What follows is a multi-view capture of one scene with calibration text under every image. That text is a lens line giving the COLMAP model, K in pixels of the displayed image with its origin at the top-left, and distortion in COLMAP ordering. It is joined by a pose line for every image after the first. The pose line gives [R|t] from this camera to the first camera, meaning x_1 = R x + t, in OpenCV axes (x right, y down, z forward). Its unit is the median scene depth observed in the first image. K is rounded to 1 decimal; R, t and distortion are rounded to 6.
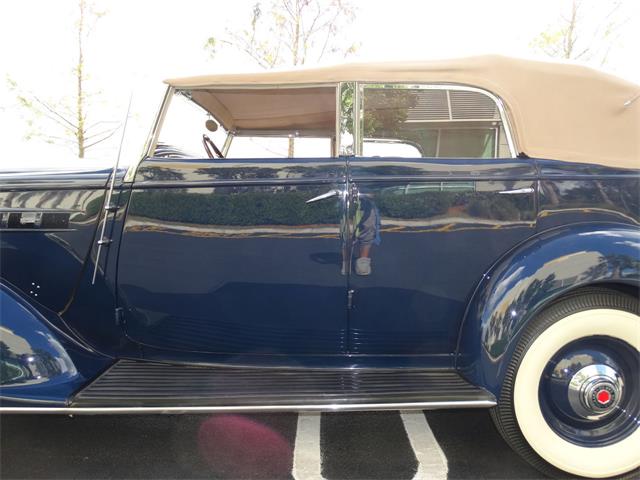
lens RADIAL K [[453.0, 0, 325.1], [0, 453.0, 244.5], [0, 0, 1]] dist [0.006061, 0.003075]
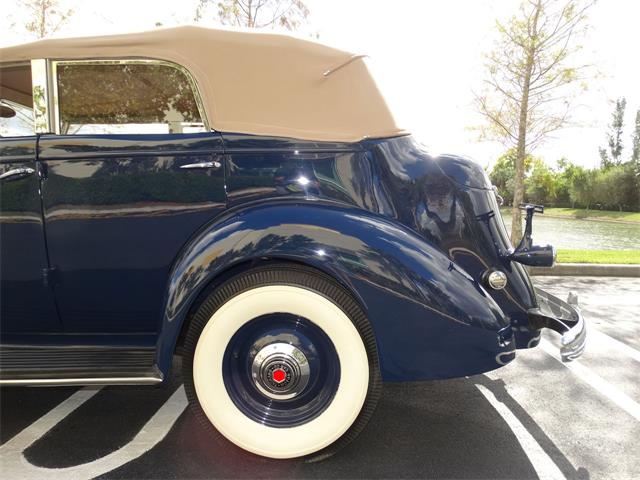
lens RADIAL K [[451.0, 0, 316.4], [0, 451.0, 242.6], [0, 0, 1]] dist [0.001301, 0.003274]
pose [[0.997646, -0.002968, -0.068510, 0.722059], [0.003291, 0.999984, 0.004603, 0.044143], [0.068495, -0.004817, 0.997640, 0.042927]]
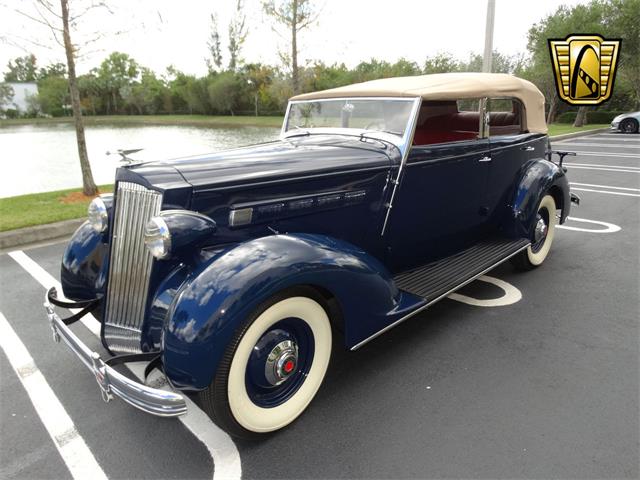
lens RADIAL K [[460.2, 0, 316.4], [0, 460.2, 241.3], [0, 0, 1]] dist [-0.008281, -0.000443]
pose [[0.730403, -0.230787, 0.642844, -1.792008], [0.097317, 0.966746, 0.236499, -0.292837], [-0.676048, -0.110180, 0.728574, 0.036018]]
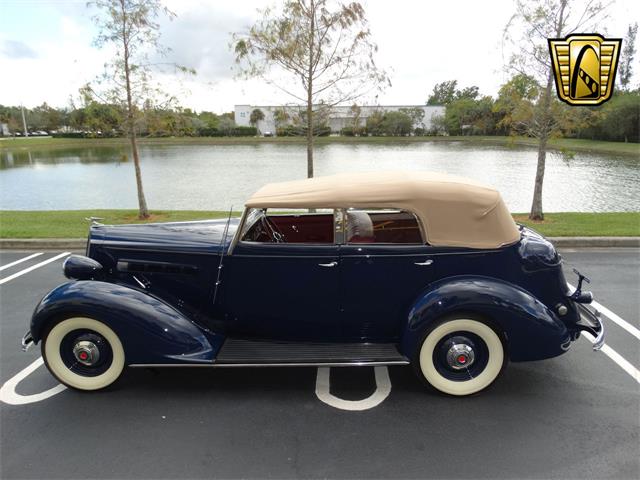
lens RADIAL K [[454.6, 0, 318.8], [0, 454.6, 239.1], [0, 0, 1]] dist [0.001336, -0.002128]
pose [[0.997994, -0.014074, -0.061723, 0.081043], [0.023156, 0.988568, 0.148989, -0.516986], [0.058920, -0.150119, 0.986911, -0.983405]]
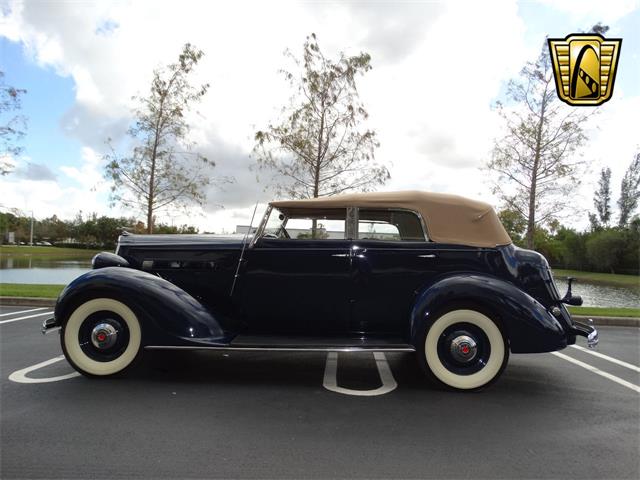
lens RADIAL K [[454.6, 0, 318.8], [0, 454.6, 239.1], [0, 0, 1]] dist [0.001336, -0.002128]
pose [[0.998629, 0.016330, -0.049735, 0.000895], [-0.022300, 0.992284, -0.121963, 0.082953], [0.047360, 0.122905, 0.991288, -1.227683]]
